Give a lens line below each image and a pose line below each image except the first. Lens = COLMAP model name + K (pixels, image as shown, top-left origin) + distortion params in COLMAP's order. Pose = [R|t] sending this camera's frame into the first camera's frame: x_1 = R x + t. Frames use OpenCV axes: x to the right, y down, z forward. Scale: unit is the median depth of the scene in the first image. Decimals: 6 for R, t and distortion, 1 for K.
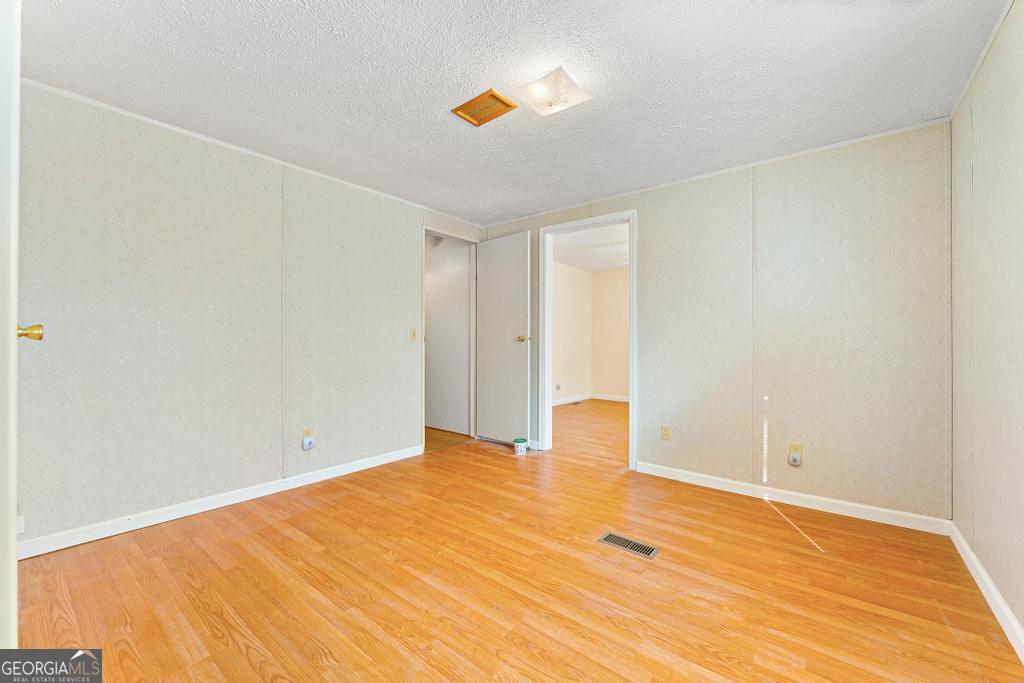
lens RADIAL K [[412.1, 0, 512.0], [0, 412.1, 341.5], [0, 0, 1]] dist [-0.000368, -0.000124]
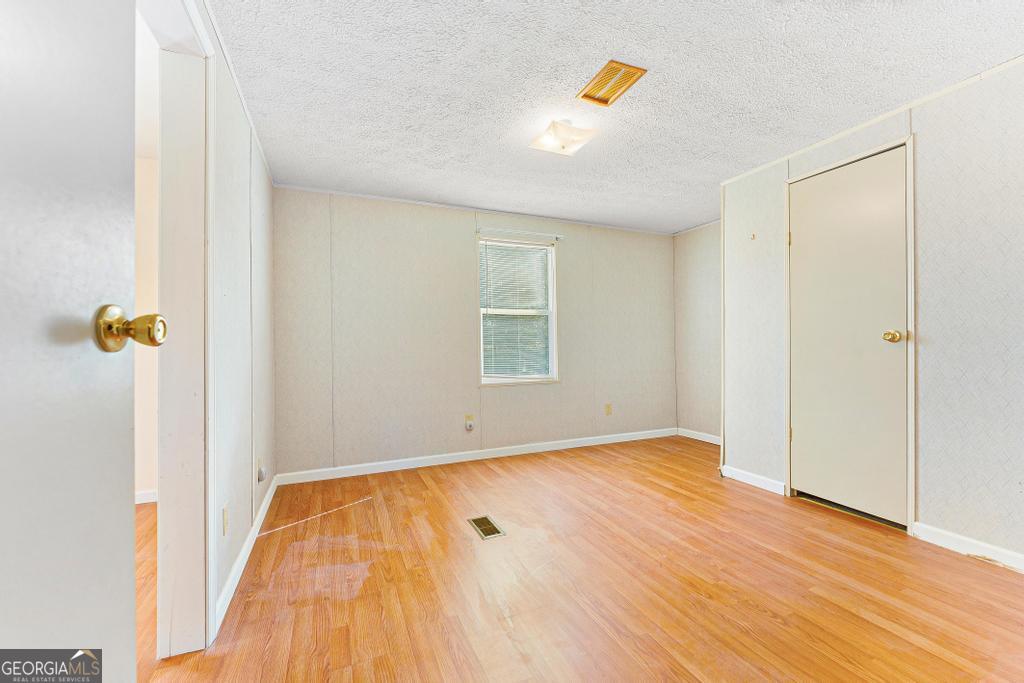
lens RADIAL K [[412.1, 0, 512.0], [0, 412.1, 341.5], [0, 0, 1]] dist [-0.000368, -0.000124]
pose [[-0.882864, 0.007379, 0.469570, -0.335127], [0.006555, 0.999973, -0.003390, -0.003004], [-0.469582, 0.000085, -0.882889, 2.136733]]
